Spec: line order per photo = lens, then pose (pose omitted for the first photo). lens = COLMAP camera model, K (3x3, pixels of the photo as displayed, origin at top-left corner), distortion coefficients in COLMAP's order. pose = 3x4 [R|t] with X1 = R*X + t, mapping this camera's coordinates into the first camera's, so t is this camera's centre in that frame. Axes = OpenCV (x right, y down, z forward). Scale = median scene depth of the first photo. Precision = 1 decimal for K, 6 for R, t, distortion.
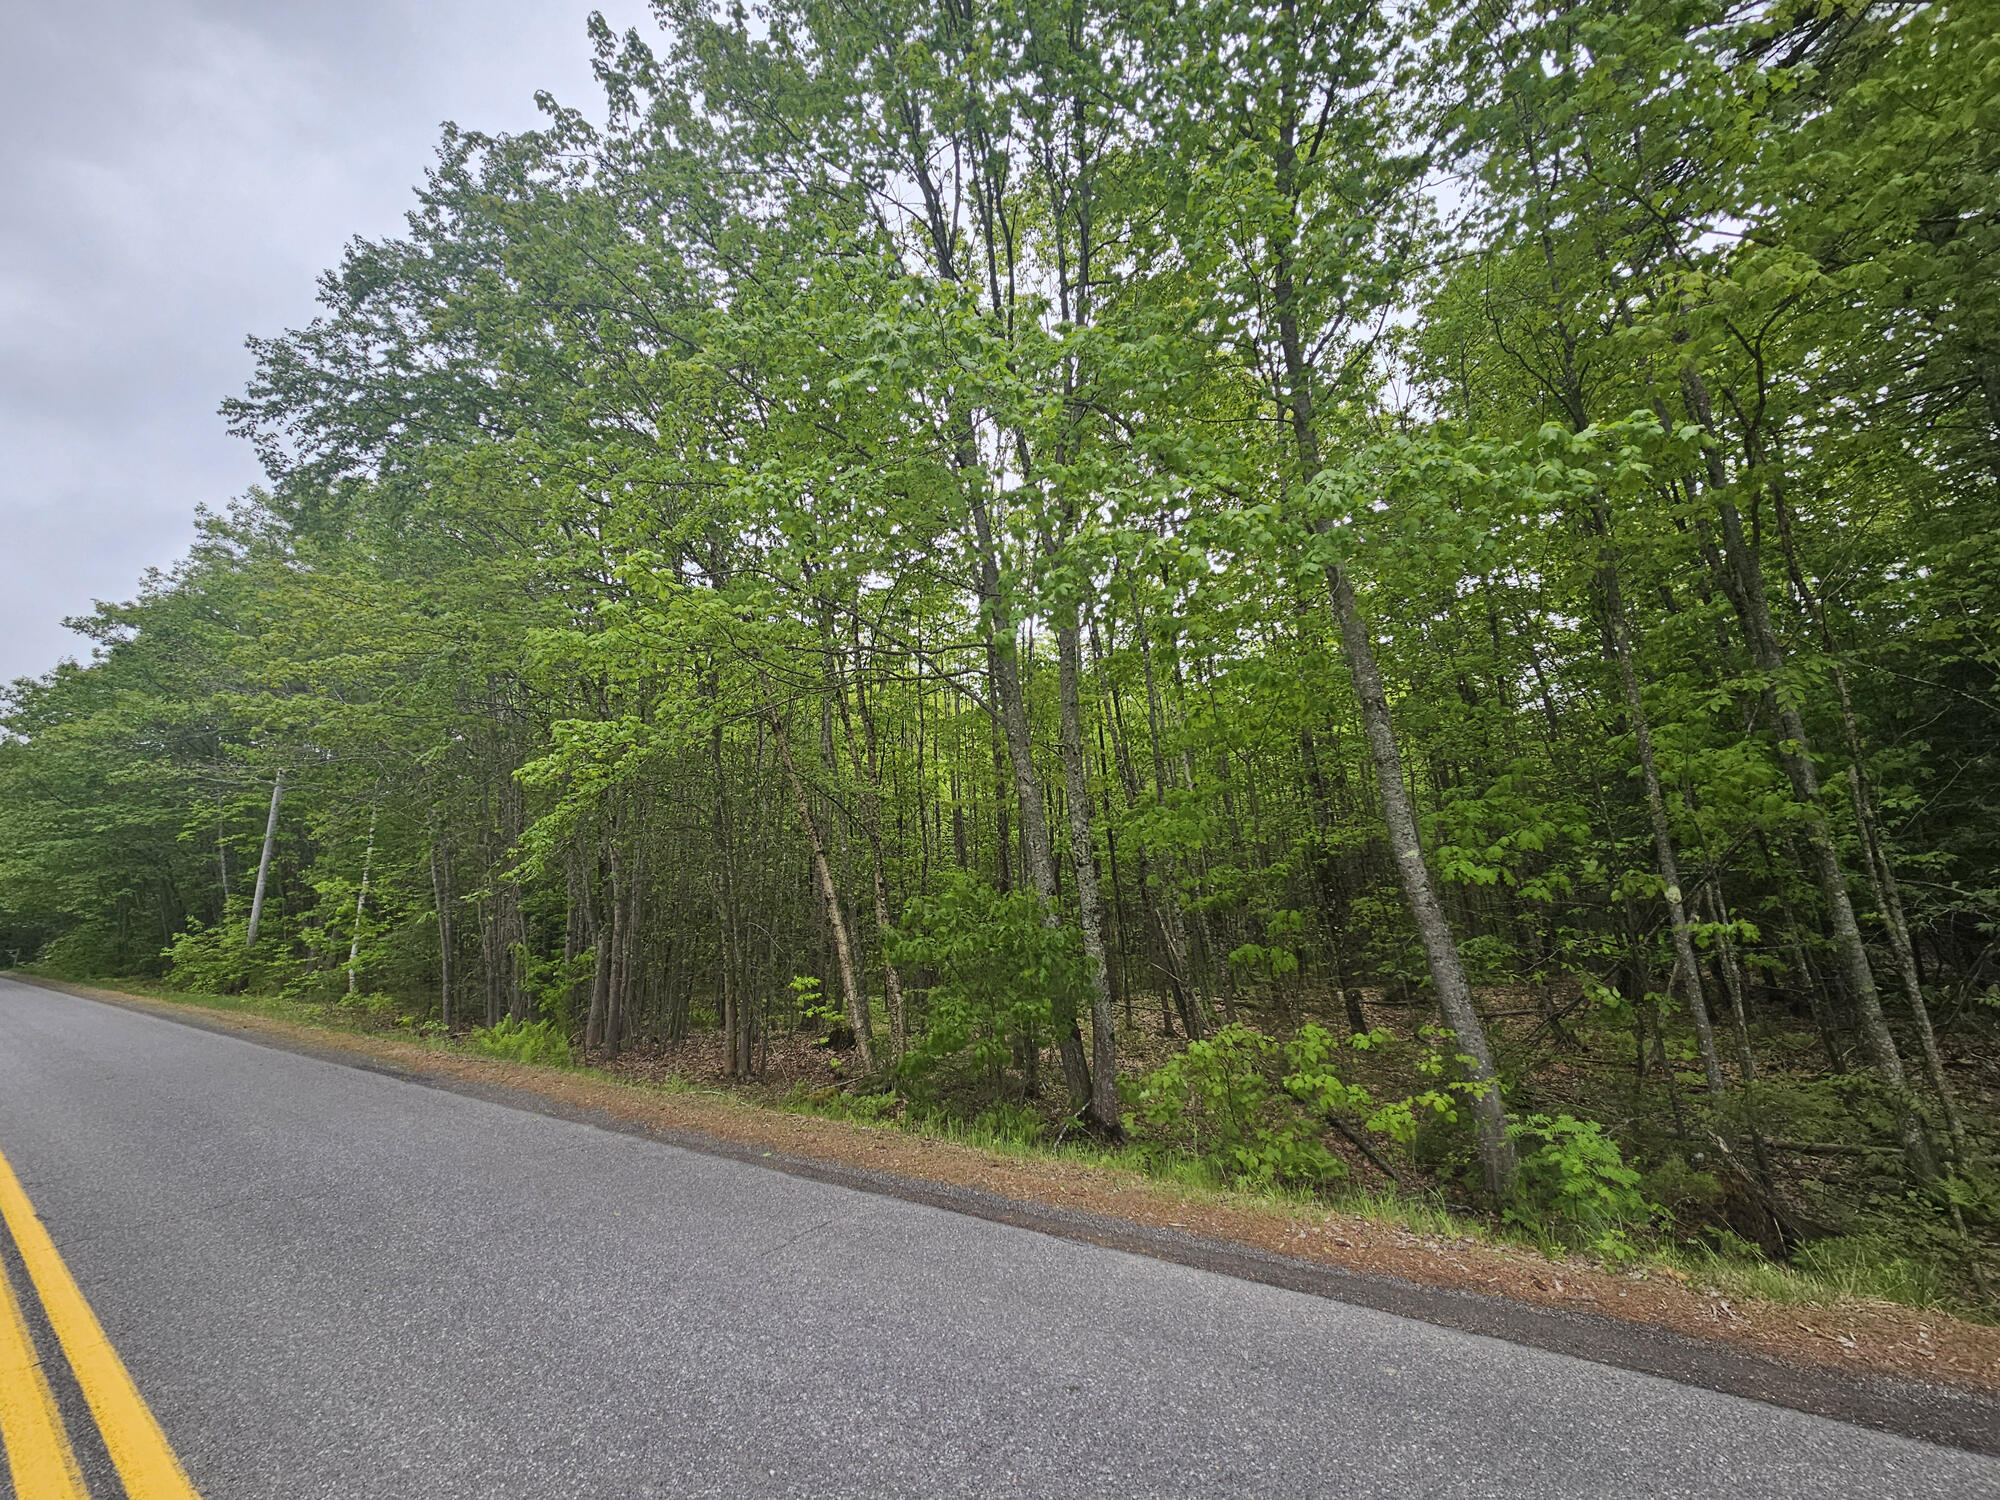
lens RADIAL K [[813.9, 0, 994.6], [0, 813.9, 758.1], [0, 0, 1]] dist [0.001962, 0.000033]
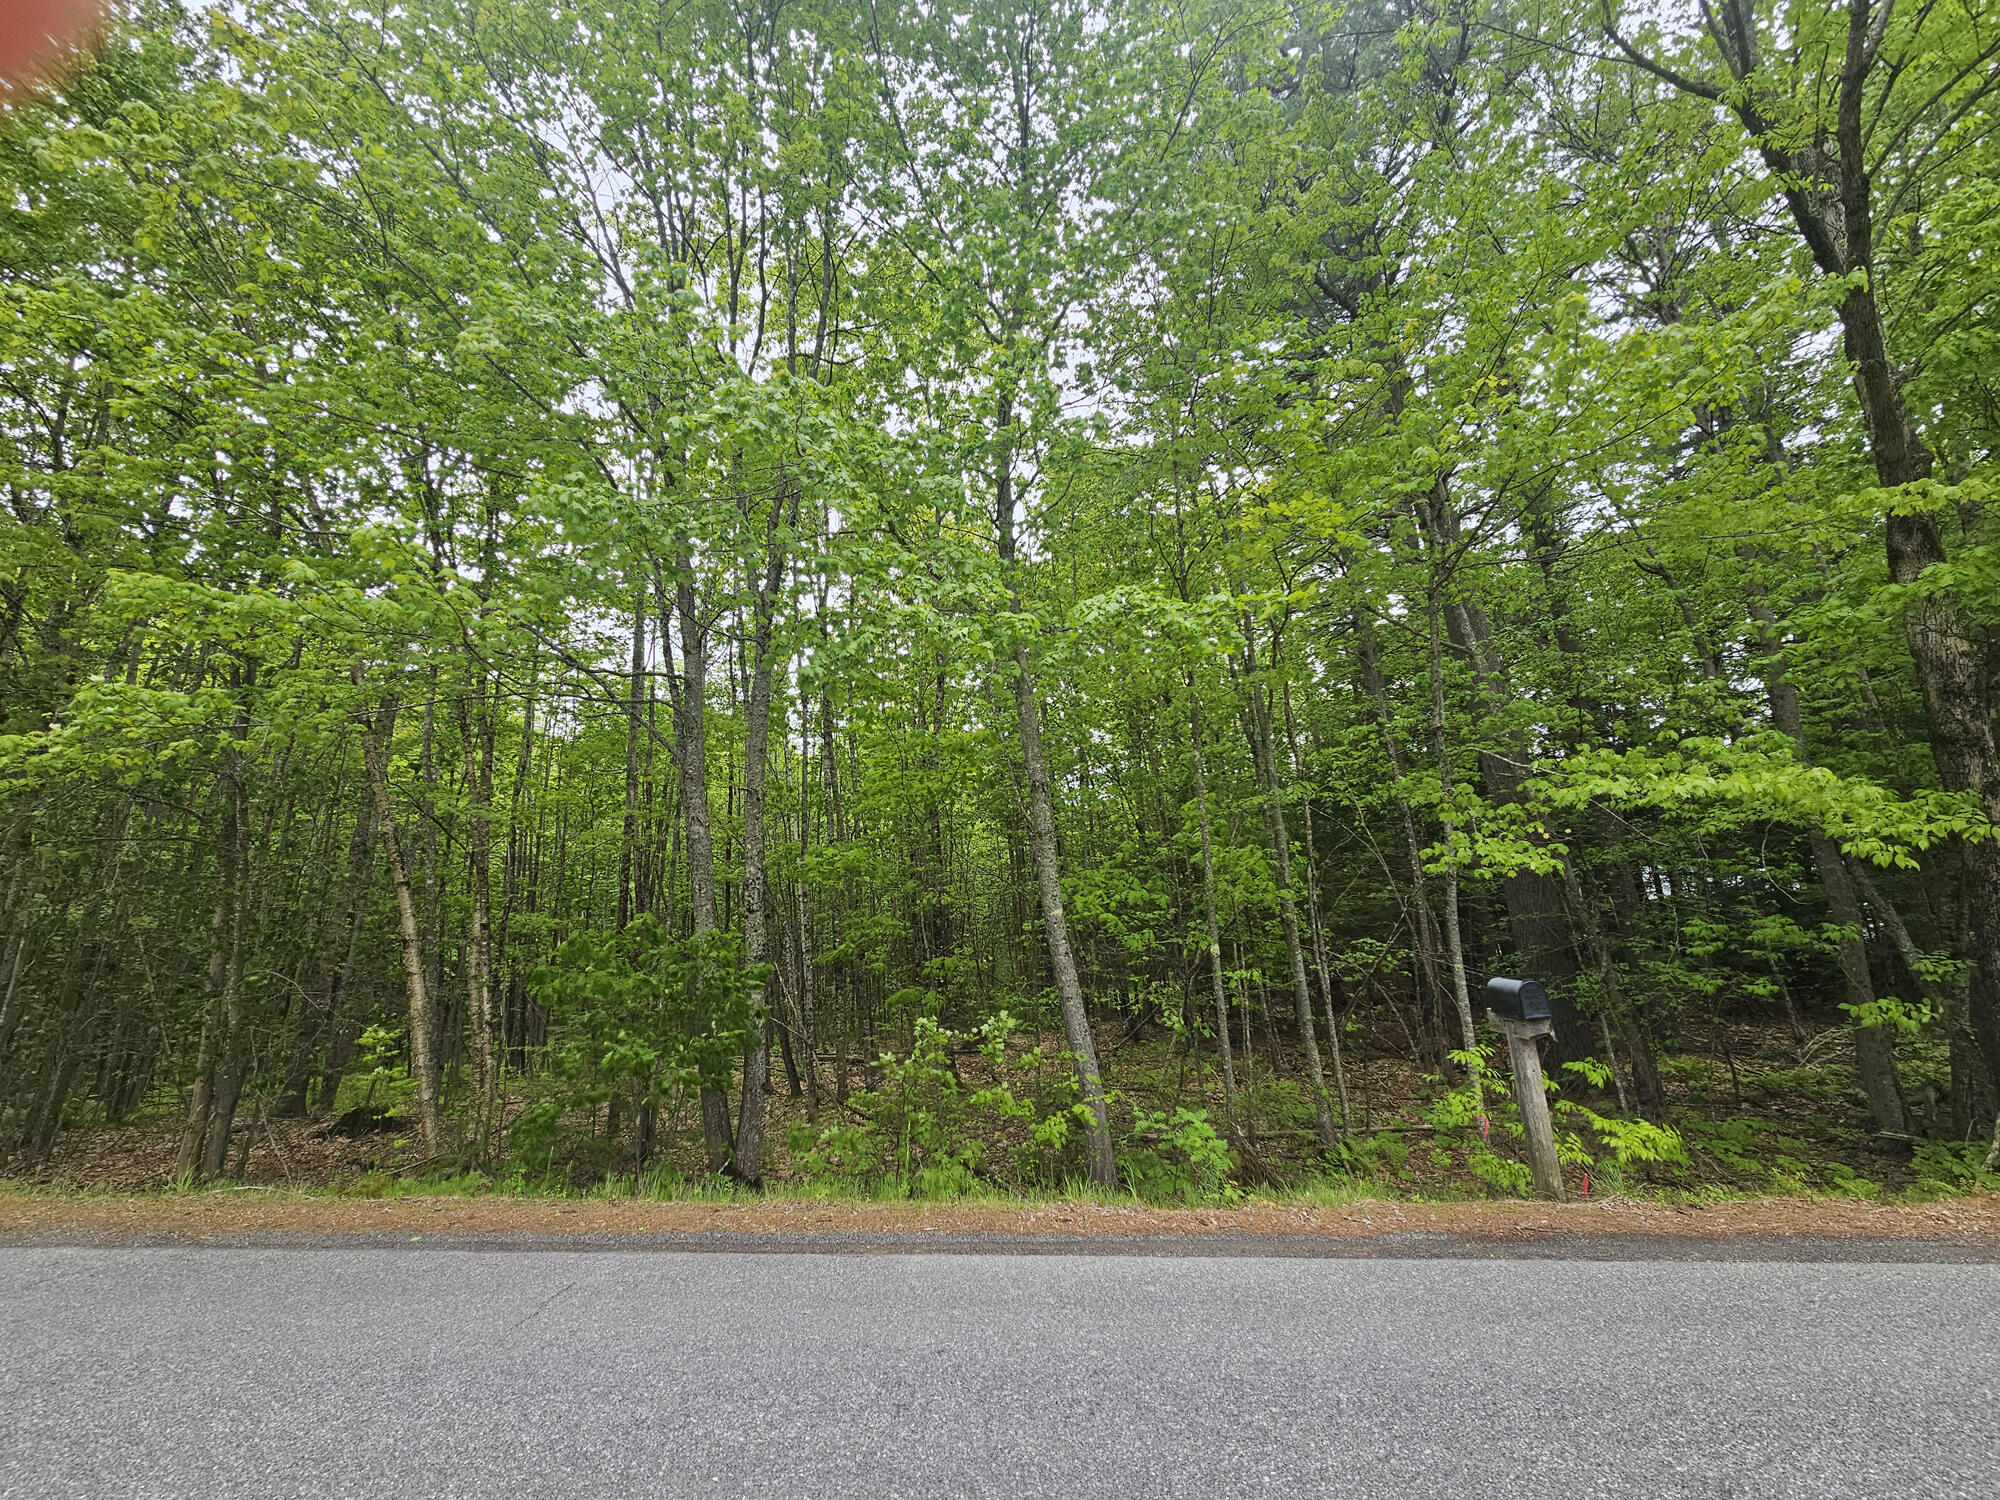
lens RADIAL K [[805.4, 0, 1001.7], [0, 805.4, 753.9], [0, 0, 1]] dist [0.000761, 0.000043]
pose [[0.864734, 0.141416, 0.481909, -0.179984], [-0.101740, 0.988969, -0.107650, 0.022360], [-0.491817, 0.044060, 0.869583, -0.021295]]
